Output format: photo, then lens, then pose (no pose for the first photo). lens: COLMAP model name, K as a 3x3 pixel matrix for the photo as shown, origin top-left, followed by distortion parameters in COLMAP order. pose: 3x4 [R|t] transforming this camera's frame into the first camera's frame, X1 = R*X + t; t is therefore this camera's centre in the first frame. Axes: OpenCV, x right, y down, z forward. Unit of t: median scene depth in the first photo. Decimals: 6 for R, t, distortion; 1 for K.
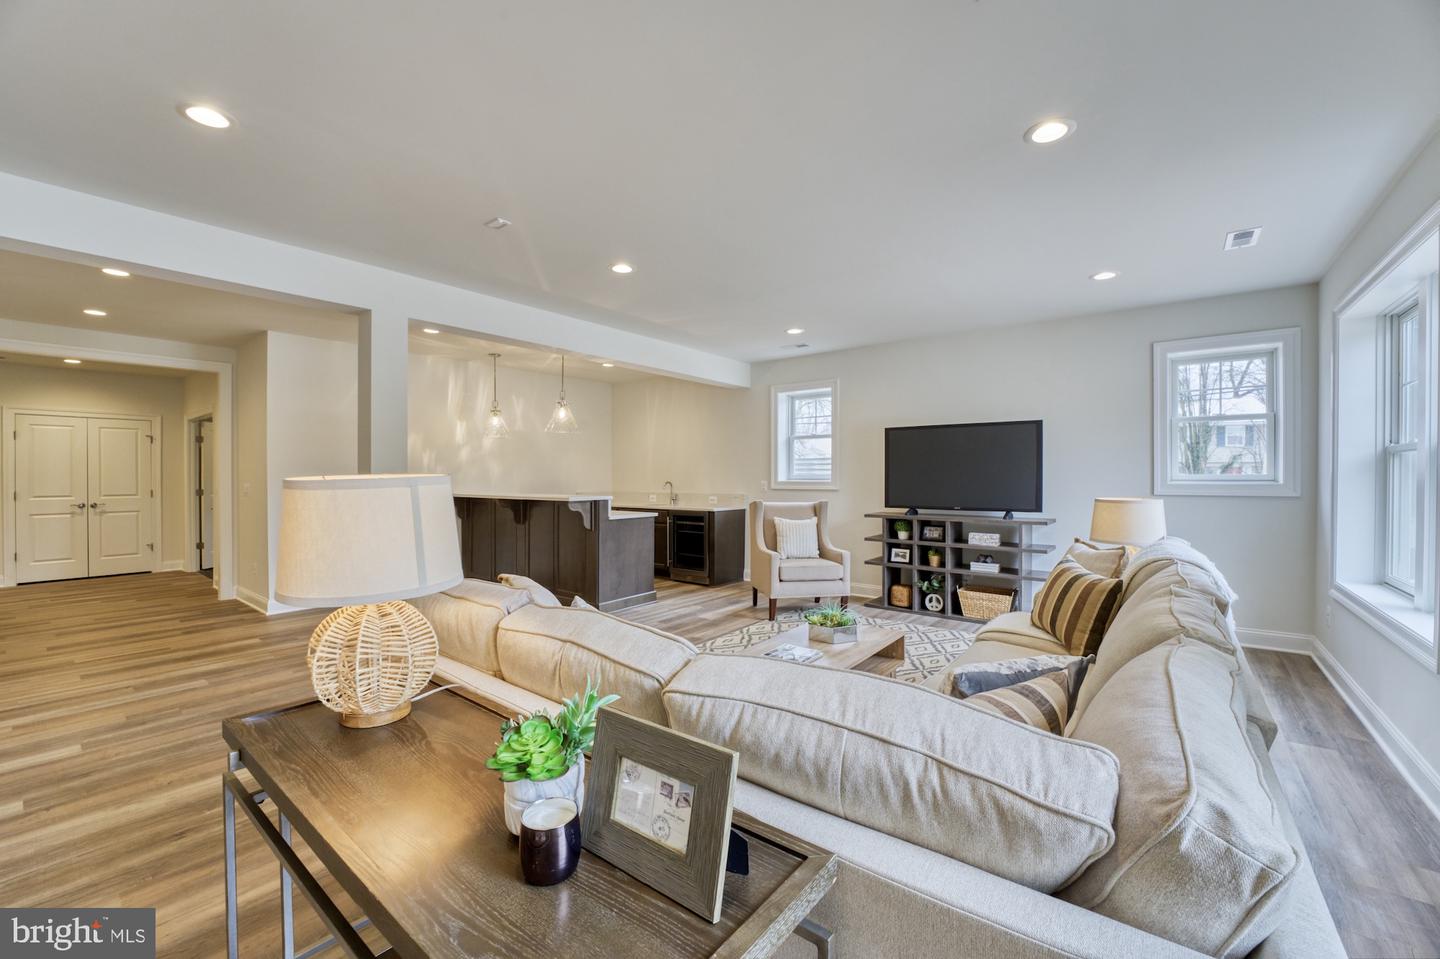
lens RADIAL K [[581.0, 0, 720.0], [0, 581.0, 479.5], [0, 0, 1]] dist [-0.025989, -0.000003]
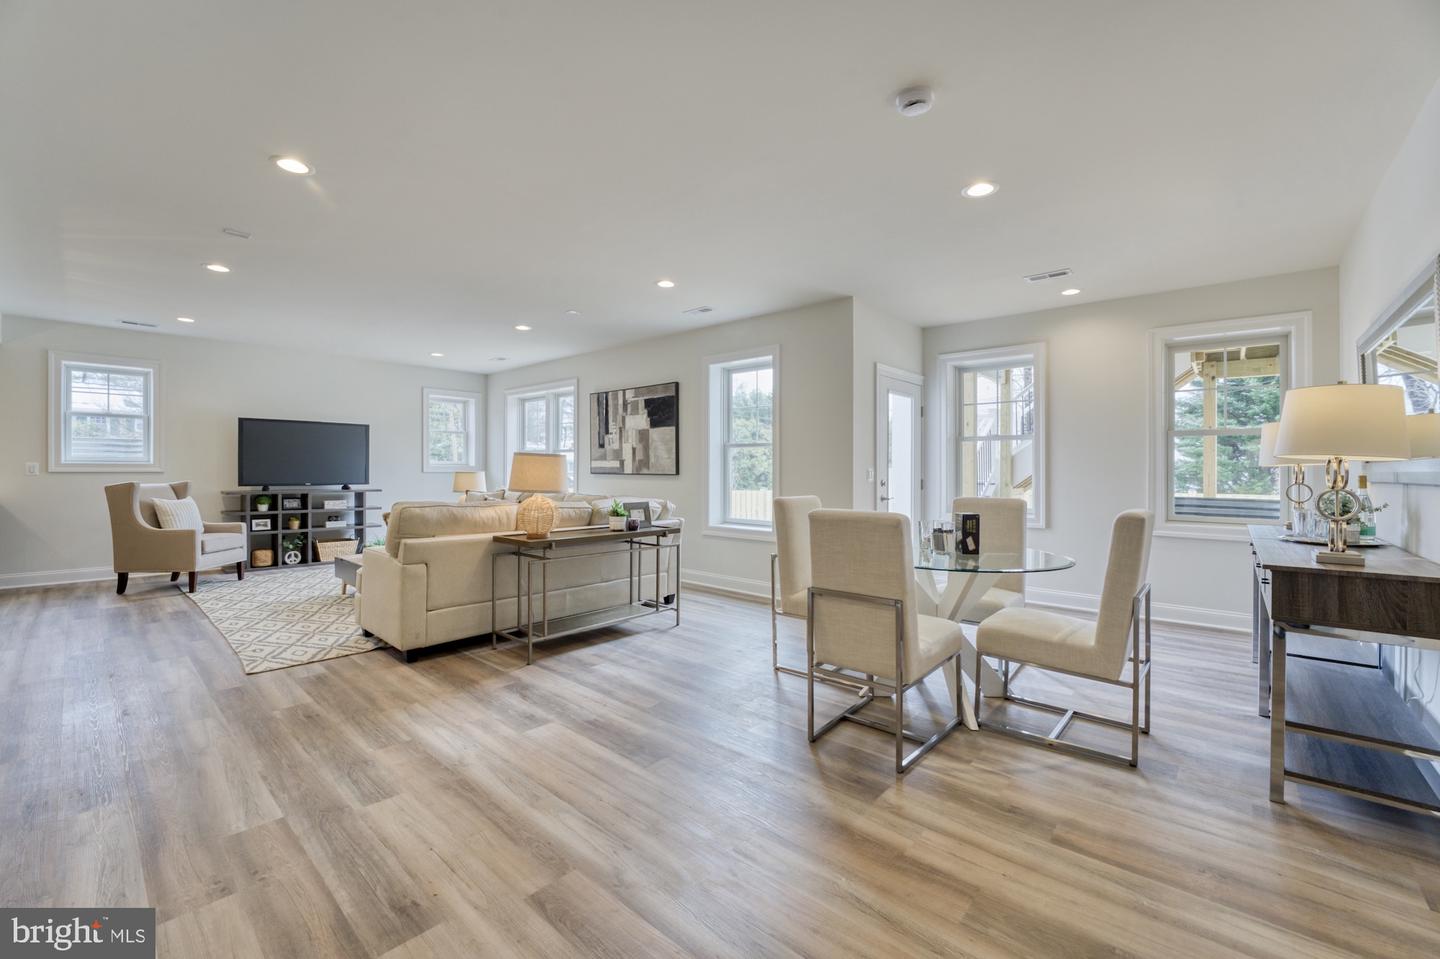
lens RADIAL K [[581.0, 0, 720.0], [0, 581.0, 479.5], [0, 0, 1]] dist [-0.025989, -0.000003]
pose [[0.054478, -0.018318, 0.998347, -0.845896], [-0.003036, 0.999824, 0.018511, 0.011596], [-0.998510, -0.004039, 0.054413, -0.023244]]
